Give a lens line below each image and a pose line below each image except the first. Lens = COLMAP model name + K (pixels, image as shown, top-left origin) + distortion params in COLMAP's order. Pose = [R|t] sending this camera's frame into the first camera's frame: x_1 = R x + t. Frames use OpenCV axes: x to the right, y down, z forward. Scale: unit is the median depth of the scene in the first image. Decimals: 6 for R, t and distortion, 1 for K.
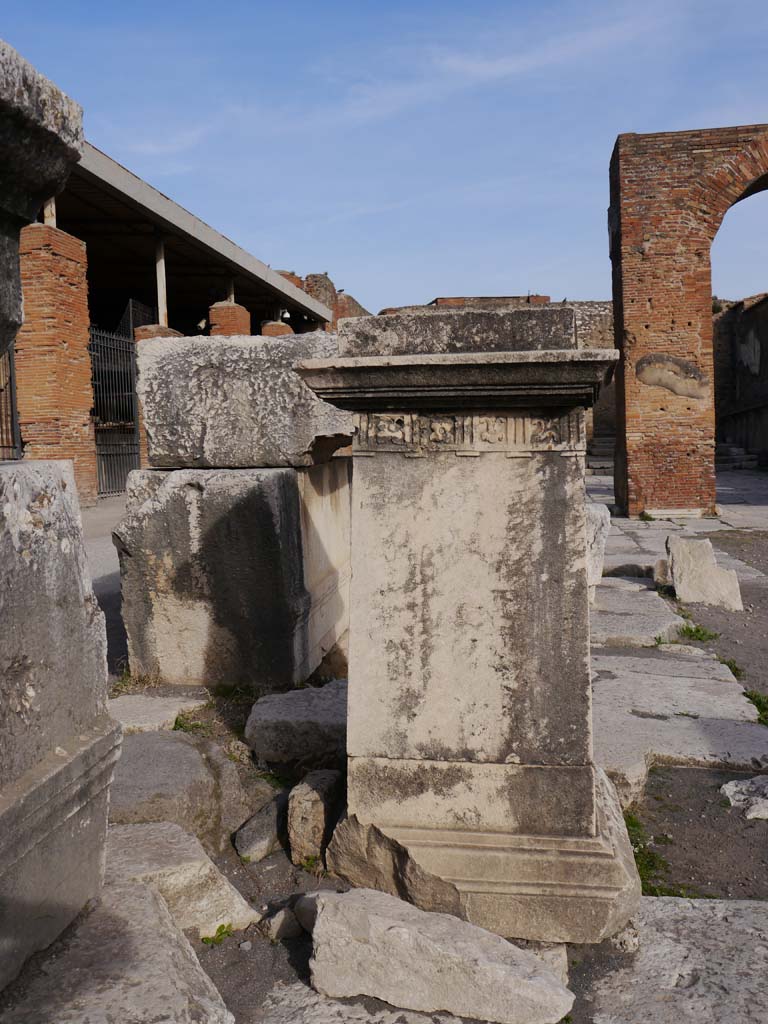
lens RADIAL K [[1012.8, 0, 384.1], [0, 1012.8, 511.7], [0, 0, 1]] dist [-0.011869, 0.000000]
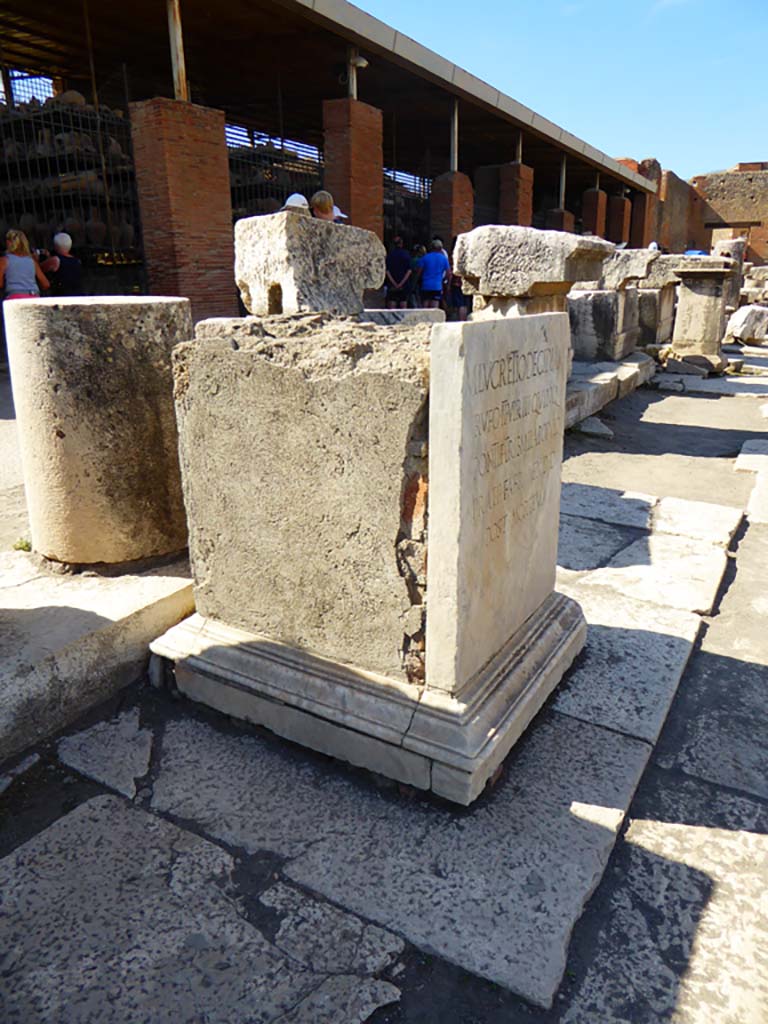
lens RADIAL K [[716.1, 0, 387.4], [0, 716.1, 511.5], [0, 0, 1]] dist [-0.007867, -0.001687]
pose [[0.931796, 0.115980, -0.343956, -0.038026], [-0.024832, 0.965728, 0.258367, 0.169863], [0.362133, -0.232204, 0.902741, -3.588211]]
